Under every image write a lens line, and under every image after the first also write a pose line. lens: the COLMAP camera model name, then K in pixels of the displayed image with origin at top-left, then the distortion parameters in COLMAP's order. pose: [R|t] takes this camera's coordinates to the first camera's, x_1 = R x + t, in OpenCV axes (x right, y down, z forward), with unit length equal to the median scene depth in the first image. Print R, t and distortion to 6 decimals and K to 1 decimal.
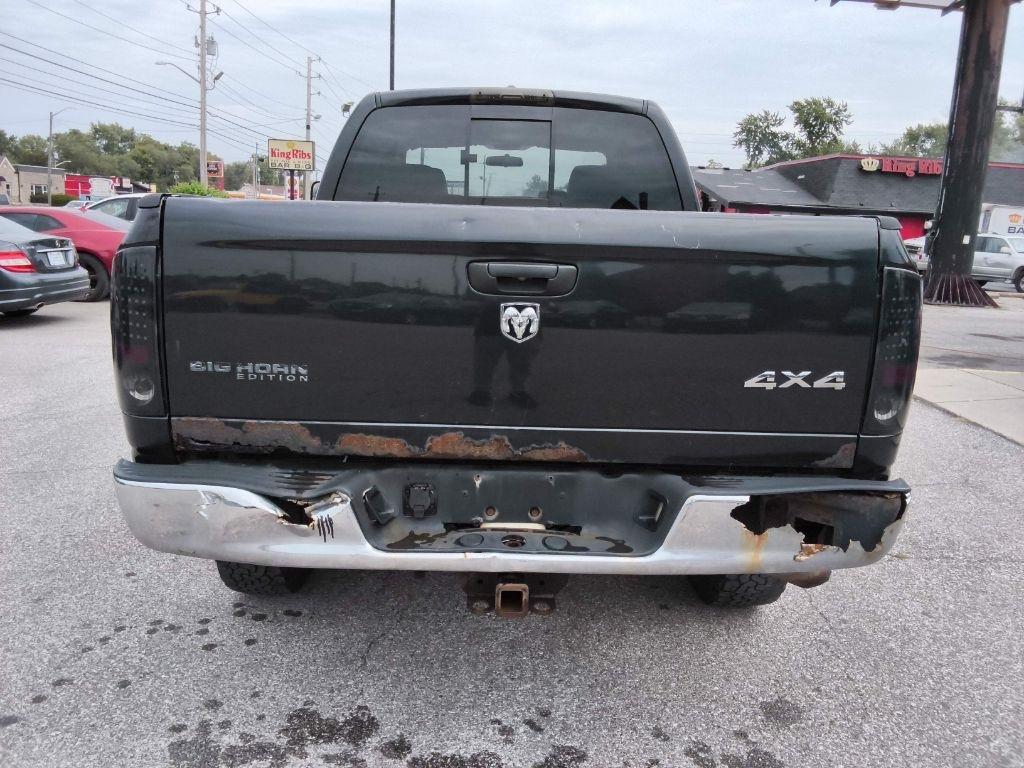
lens RADIAL K [[816.6, 0, 501.3], [0, 816.6, 385.8], [0, 0, 1]] dist [0.081862, -0.133058]
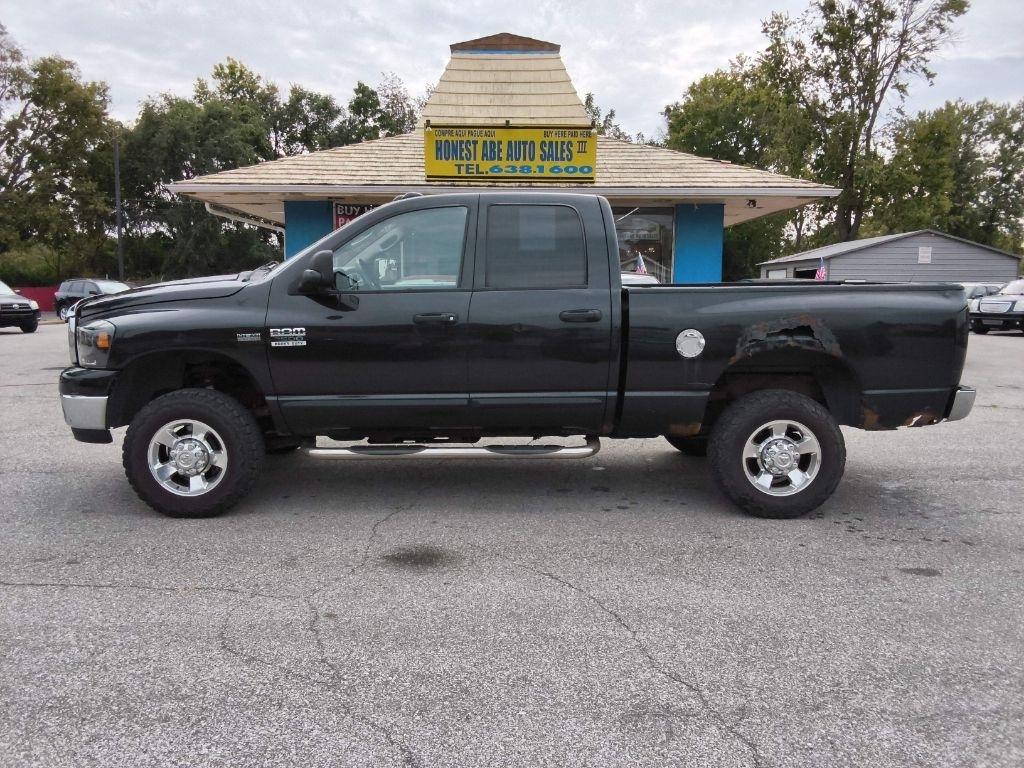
lens RADIAL K [[816.6, 0, 501.3], [0, 816.6, 385.8], [0, 0, 1]] dist [0.081862, -0.133058]
pose [[0.000769, -0.165538, 0.986203, -2.063252], [0.193528, 0.967584, 0.162262, -0.421142], [-0.981094, 0.190733, 0.032781, 1.608637]]
